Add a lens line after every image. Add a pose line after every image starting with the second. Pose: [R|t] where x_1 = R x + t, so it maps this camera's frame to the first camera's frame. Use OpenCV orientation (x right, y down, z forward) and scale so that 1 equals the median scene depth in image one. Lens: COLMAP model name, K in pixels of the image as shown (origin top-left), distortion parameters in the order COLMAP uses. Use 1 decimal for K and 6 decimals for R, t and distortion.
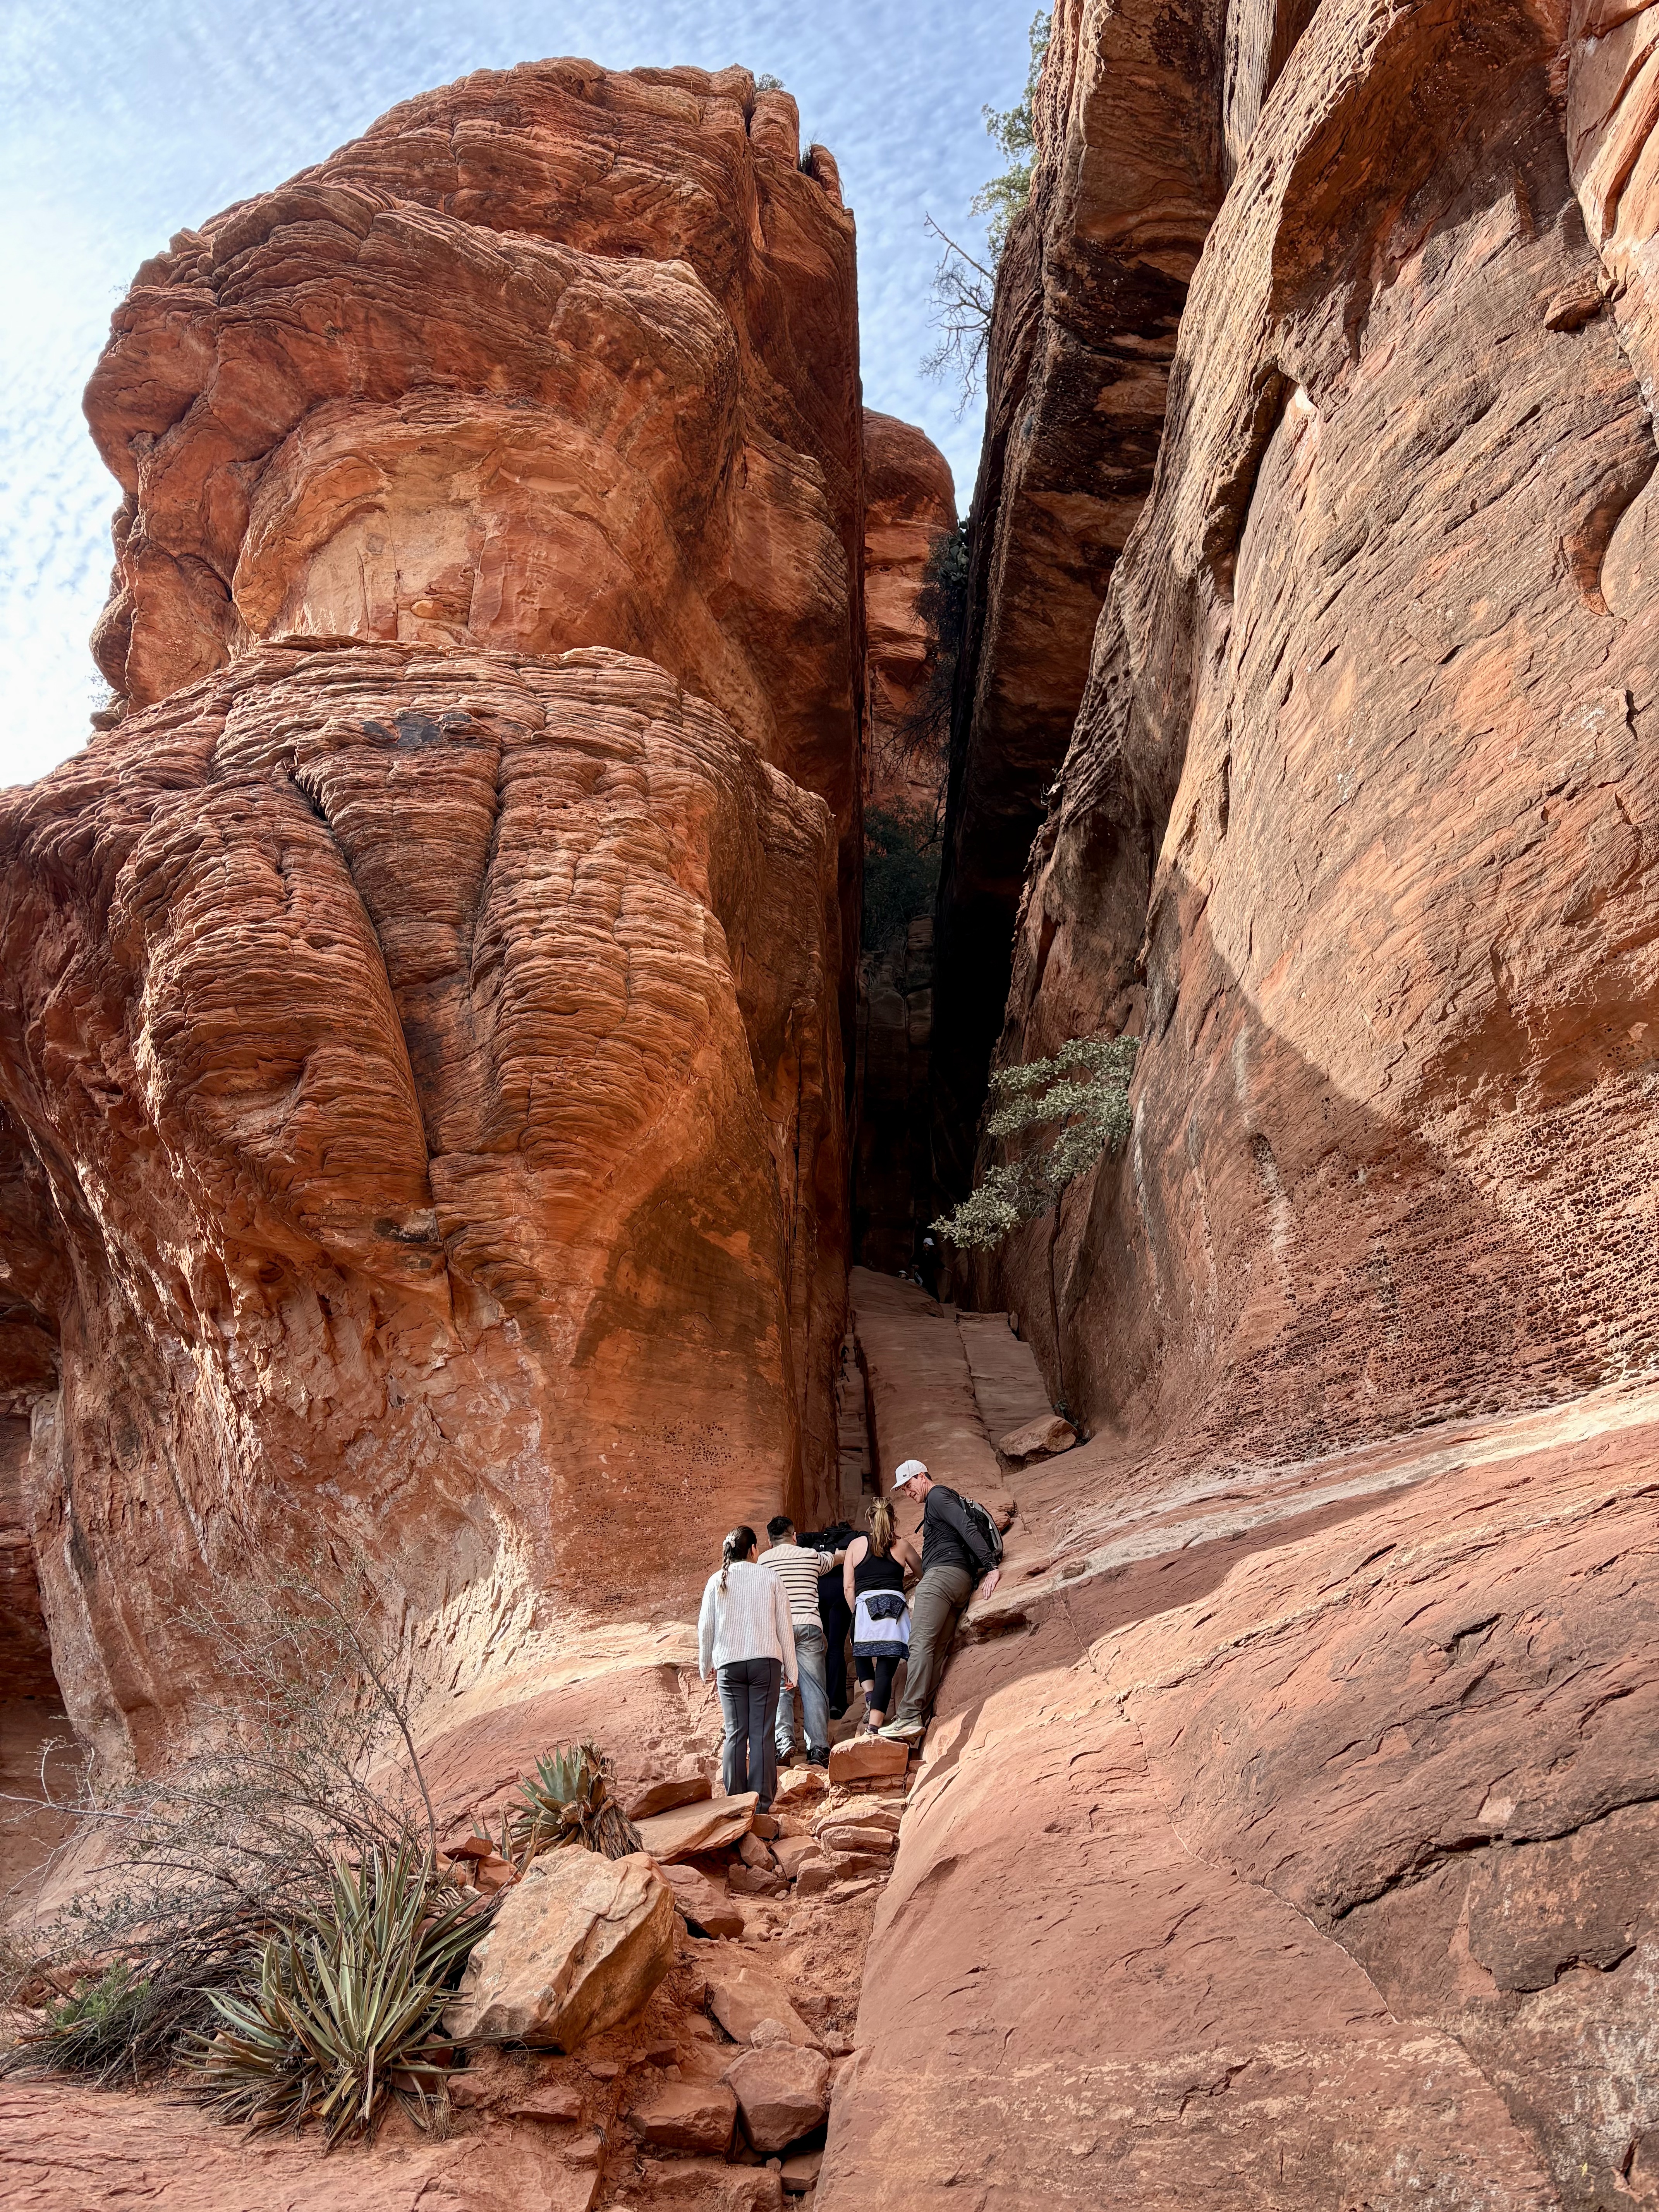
lens RADIAL K [[1664.6, 0, 832.9], [0, 1664.6, 1111.5], [0, 0, 1]] dist [0.046548, -0.039848]
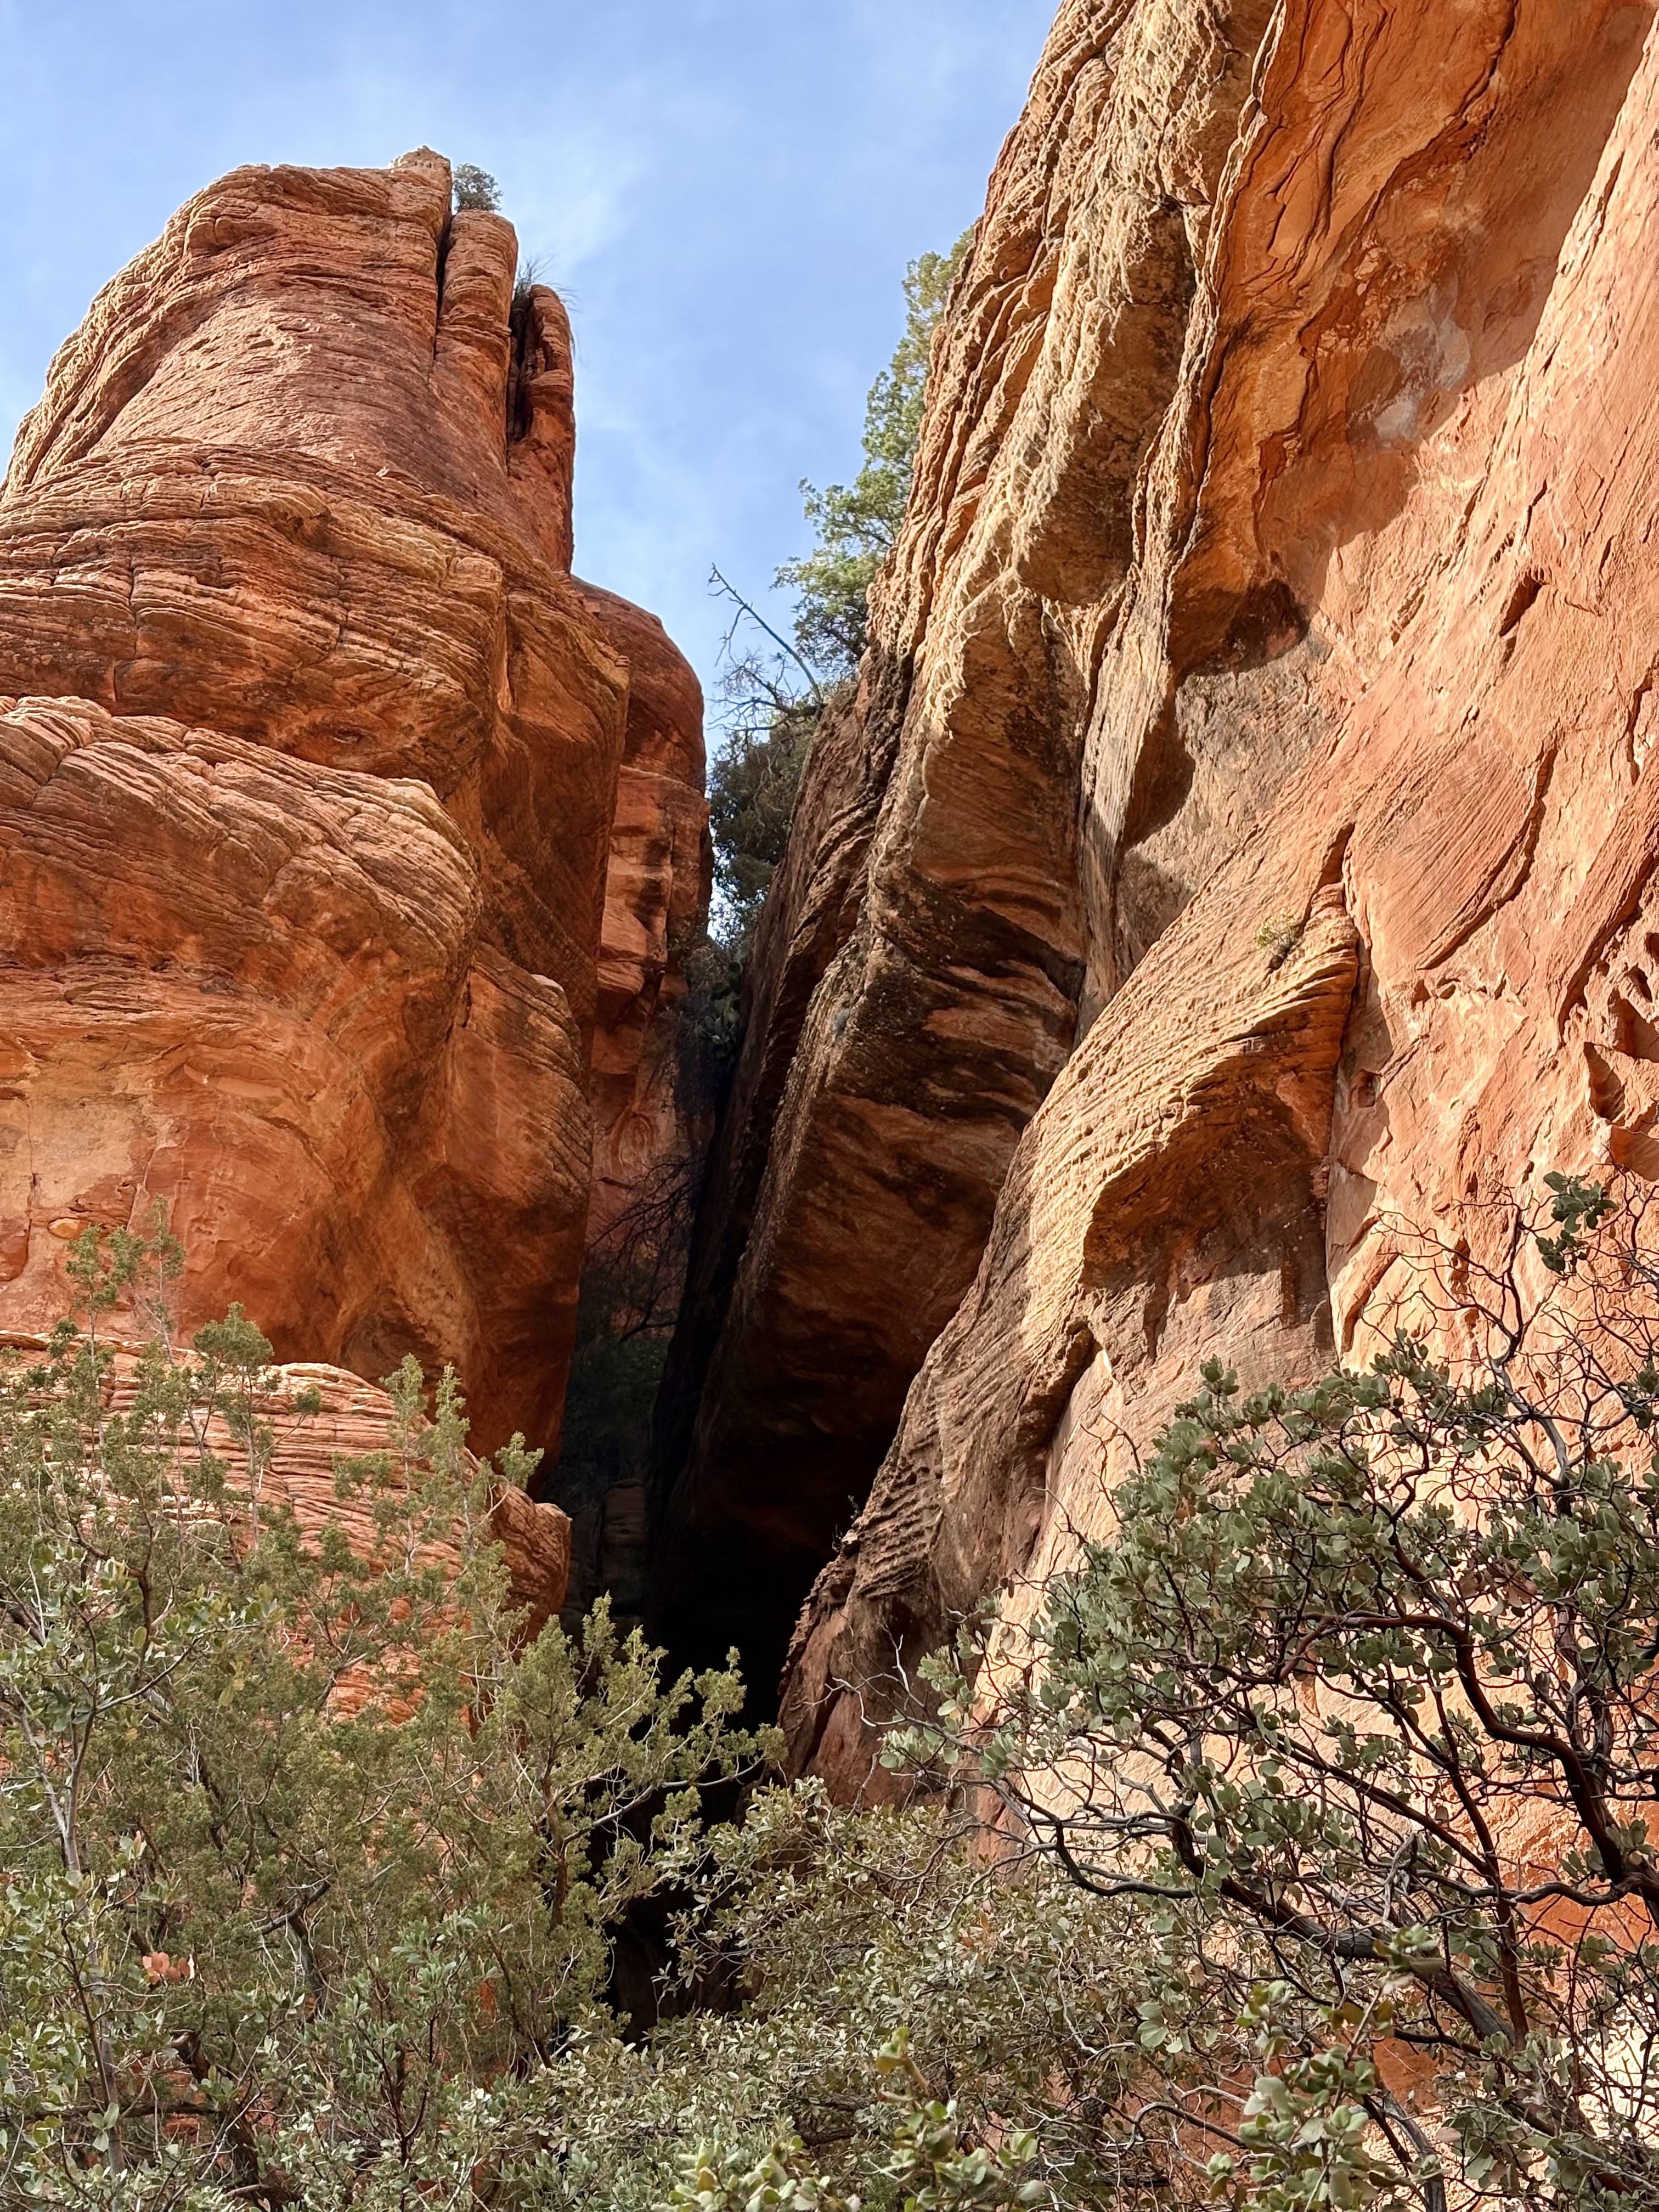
lens RADIAL K [[3324.0, 0, 822.6], [0, 3324.0, 1103.9], [0, 0, 1]] dist [0.157335, 0.000000]
pose [[0.987916, 0.081061, 0.132102, -0.106086], [-0.061310, 0.987195, -0.147263, -0.148432], [-0.142348, 0.137384, 0.980236, -0.591415]]
